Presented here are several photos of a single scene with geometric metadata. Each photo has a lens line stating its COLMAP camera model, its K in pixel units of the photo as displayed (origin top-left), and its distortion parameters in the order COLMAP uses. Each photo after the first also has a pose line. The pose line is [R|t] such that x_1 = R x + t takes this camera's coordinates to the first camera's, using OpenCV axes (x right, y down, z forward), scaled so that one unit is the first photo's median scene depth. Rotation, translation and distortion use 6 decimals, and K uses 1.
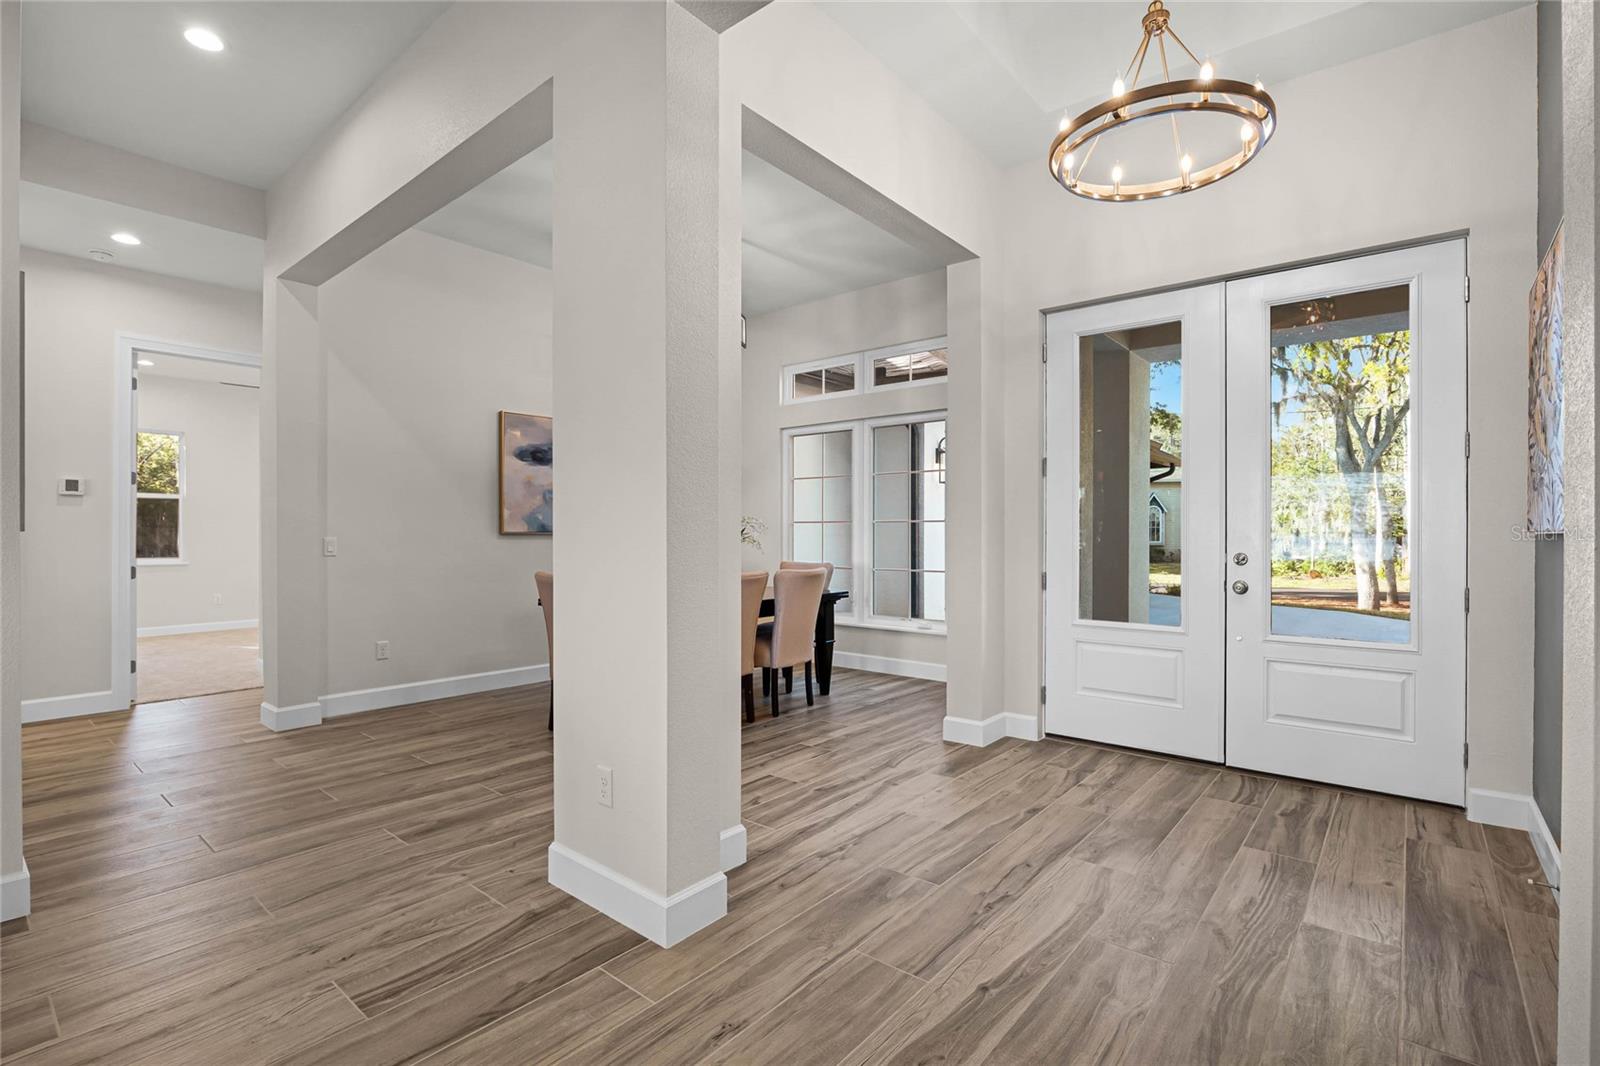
lens RADIAL K [[741.0, 0, 803.9], [0, 741.0, 533.2], [0, 0, 1]] dist [-0.025671, 0.007424]
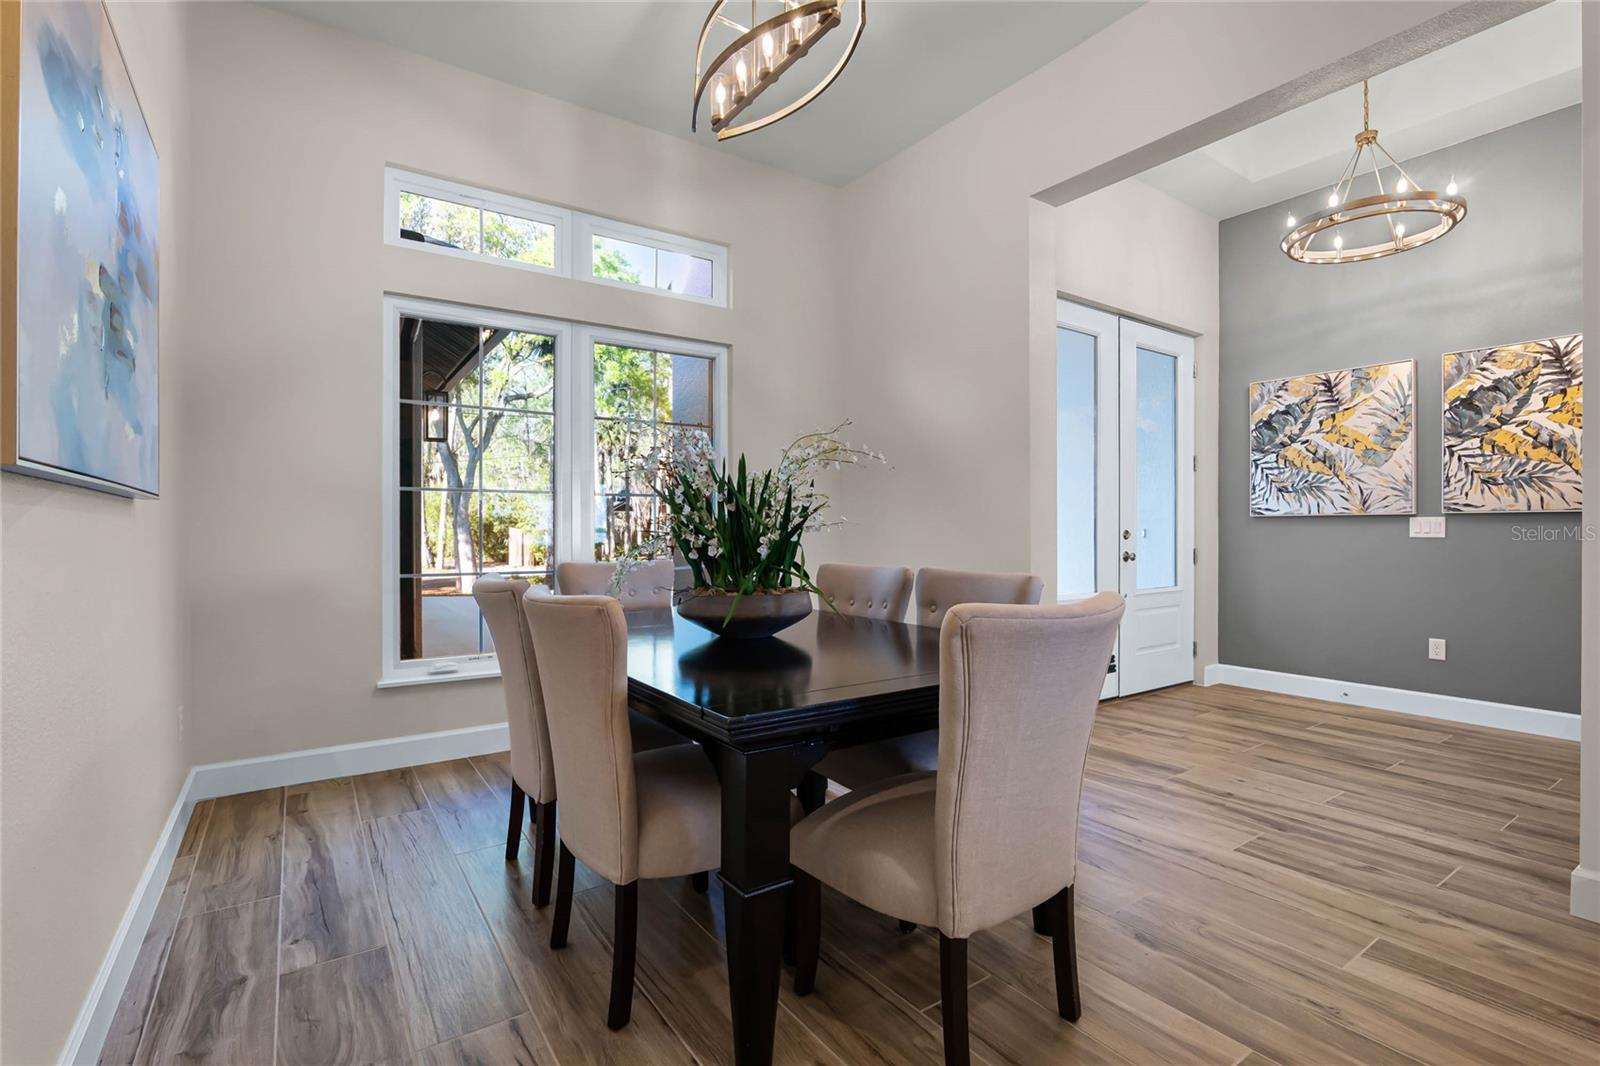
lens RADIAL K [[741.0, 0, 803.9], [0, 741.0, 533.2], [0, 0, 1]] dist [-0.025671, 0.007424]
pose [[0.277871, -0.003972, 0.960610, -0.885191], [0.006090, 0.999979, 0.002373, 0.028846], [-0.960599, 0.005191, 0.277890, 1.298543]]
